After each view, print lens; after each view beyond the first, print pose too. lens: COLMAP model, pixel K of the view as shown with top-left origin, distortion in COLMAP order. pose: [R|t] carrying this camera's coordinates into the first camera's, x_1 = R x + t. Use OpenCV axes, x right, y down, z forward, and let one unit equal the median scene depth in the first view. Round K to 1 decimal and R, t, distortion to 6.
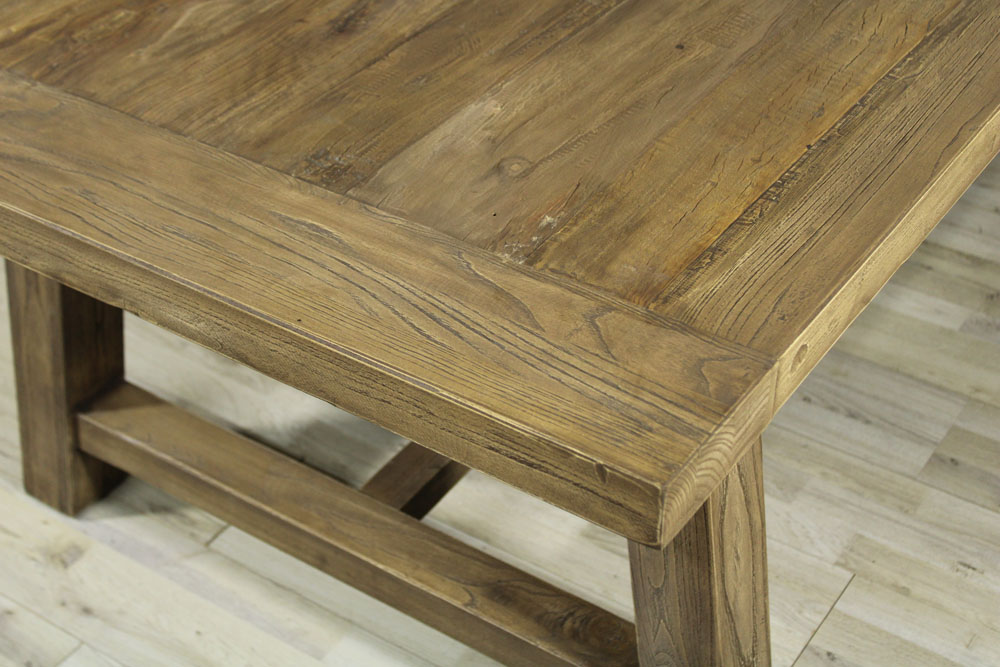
lens RADIAL K [[1684.9, 0, 501.2], [0, 1684.9, 337.9], [0, 0, 1]] dist [-0.013214, 0.000000]
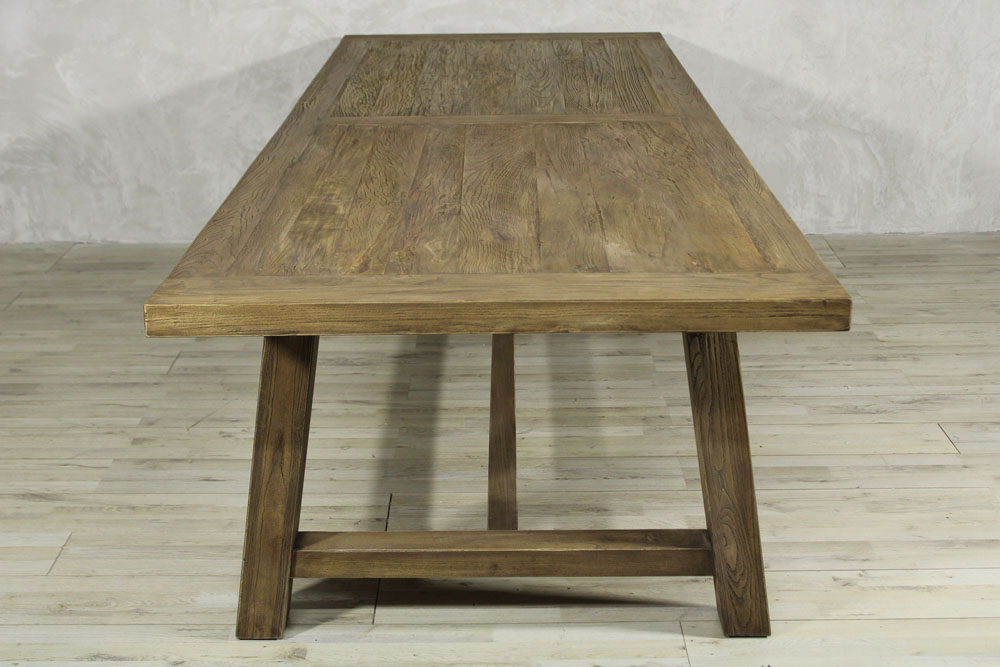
lens RADIAL K [[1562.4, 0, 510.9], [0, 1562.4, 337.4], [0, 0, 1]] dist [-0.007924, 0.000000]
pose [[0.815376, -0.172487, 0.552640, -1.206644], [0.343049, 0.912897, -0.221214, 0.357817], [-0.466347, 0.369955, 0.803526, -0.480792]]
